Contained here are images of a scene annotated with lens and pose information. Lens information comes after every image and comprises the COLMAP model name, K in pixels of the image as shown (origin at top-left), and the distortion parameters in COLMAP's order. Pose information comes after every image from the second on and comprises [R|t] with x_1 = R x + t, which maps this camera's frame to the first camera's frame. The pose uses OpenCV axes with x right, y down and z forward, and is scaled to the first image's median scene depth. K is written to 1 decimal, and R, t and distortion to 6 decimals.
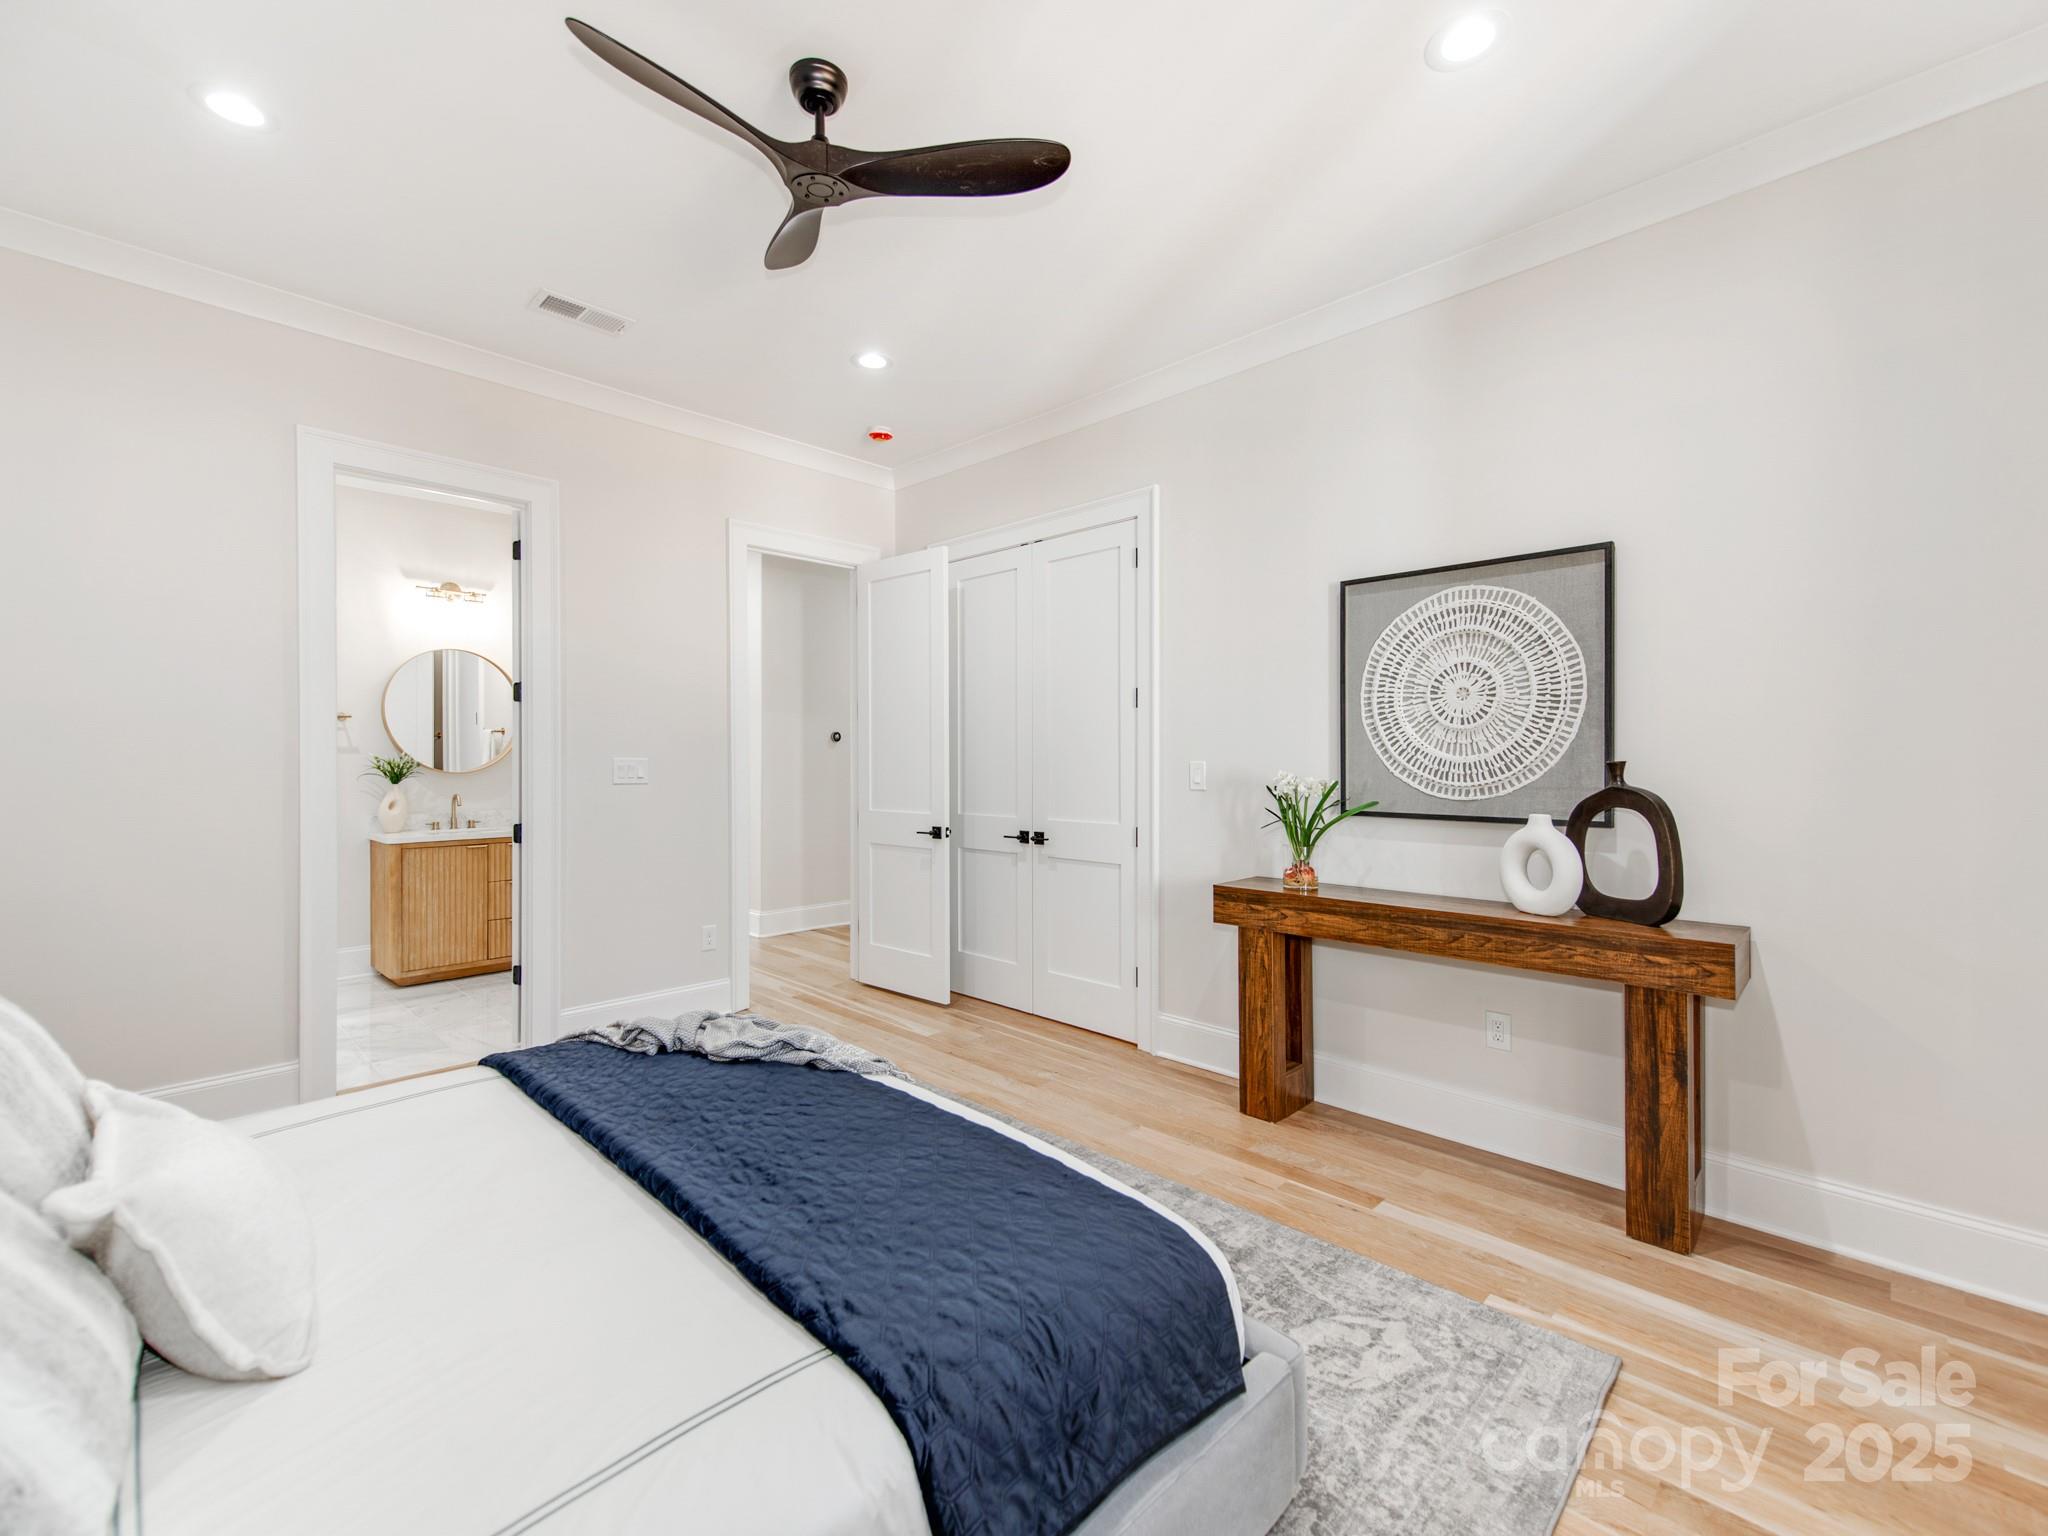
lens RADIAL K [[877.7, 0, 1025.1], [0, 877.7, 762.5], [0, 0, 1]] dist [0.016381, -0.000199]
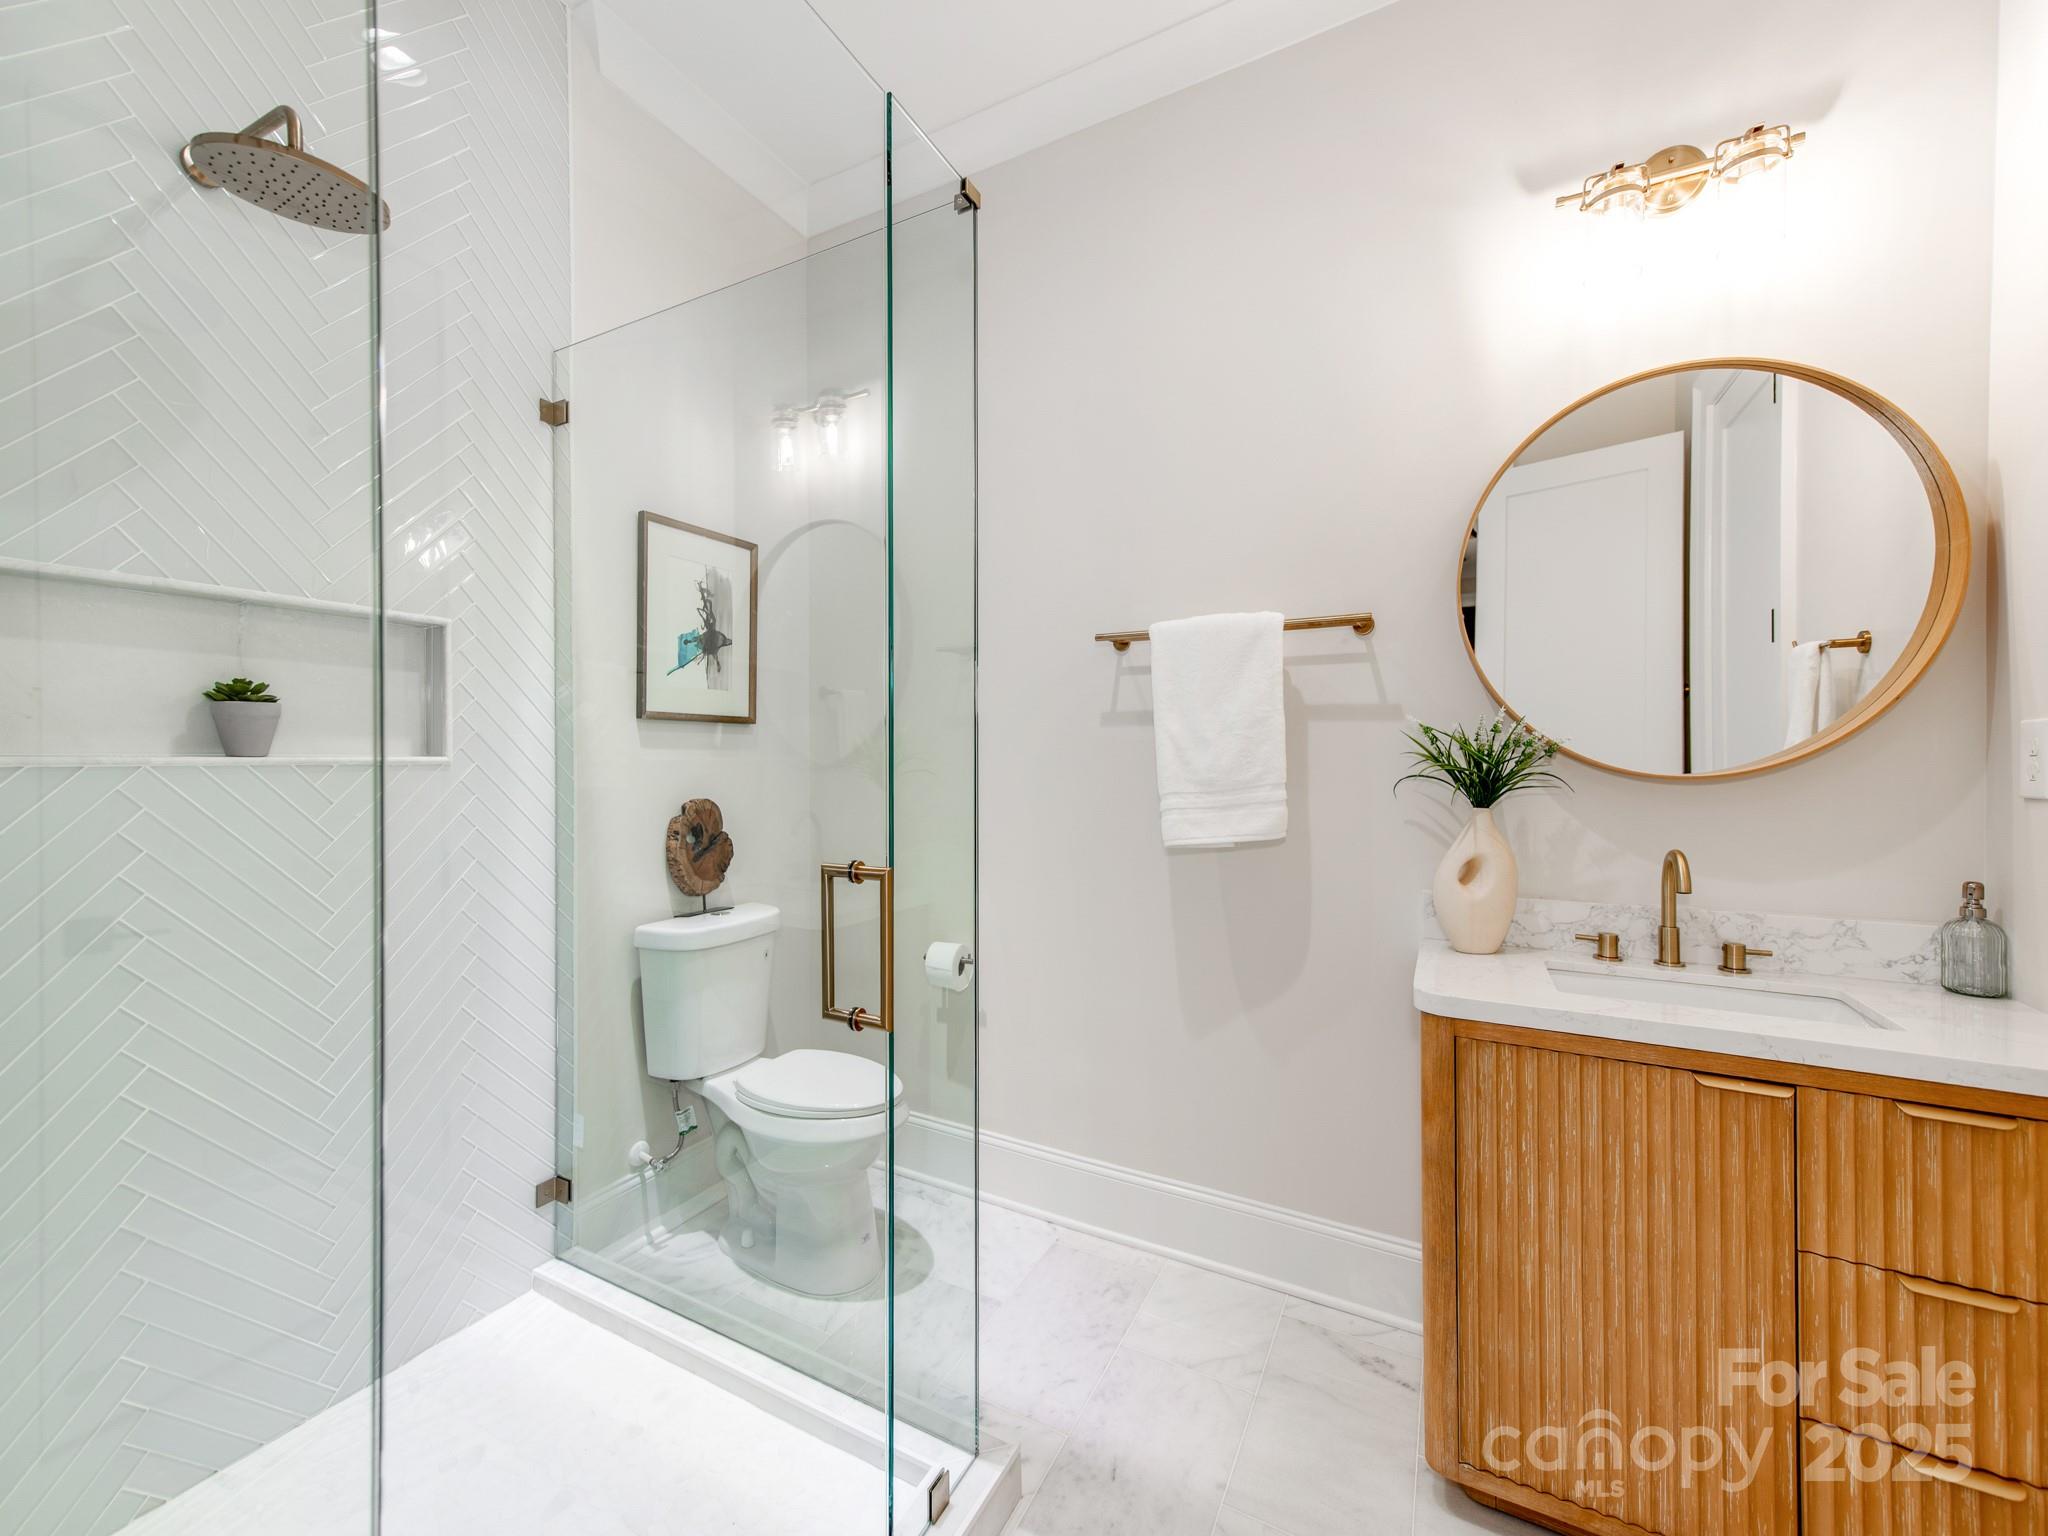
lens RADIAL K [[826.2, 0, 1021.7], [0, 826.2, 772.1], [0, 0, 1]] dist [-0.000282, -0.000093]
pose [[0.269589, 0.006198, -0.962956, -0.454084], [-0.016572, 0.999861, 0.001796, 0.013069], [0.962833, 0.015474, 0.269654, 0.740427]]
